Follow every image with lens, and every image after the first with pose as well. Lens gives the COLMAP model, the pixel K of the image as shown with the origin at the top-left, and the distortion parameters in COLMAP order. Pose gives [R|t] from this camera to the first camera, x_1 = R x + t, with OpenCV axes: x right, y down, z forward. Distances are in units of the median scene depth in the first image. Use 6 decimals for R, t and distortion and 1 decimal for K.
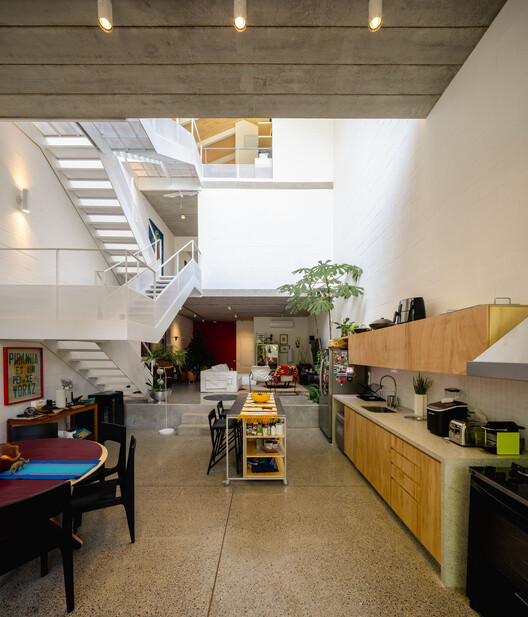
lens RADIAL K [[259.0, 0, 262.1], [0, 259.0, 359.6], [0, 0, 1]] dist [-0.002368, -0.000272]
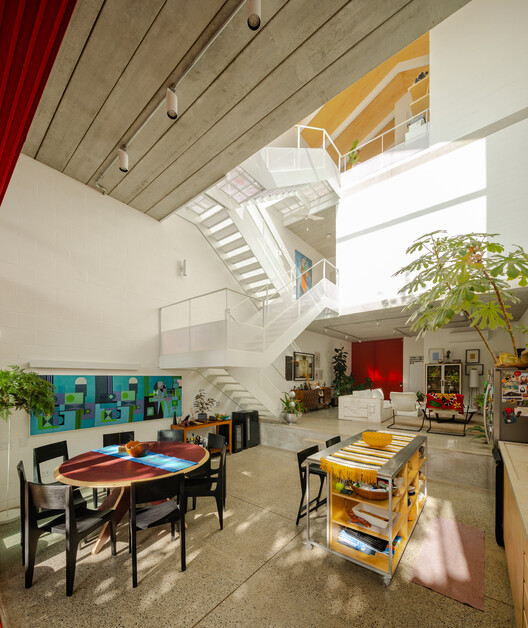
lens RADIAL K [[264.8, 0, 260.0], [0, 264.8, 381.0], [0, 0, 1]] dist [0.002978, -0.001617]
pose [[0.772807, 0.002930, -0.634634, 0.229254], [-0.008879, 0.999941, -0.006196, -0.002418], [0.634579, 0.010423, 0.772788, 0.124814]]
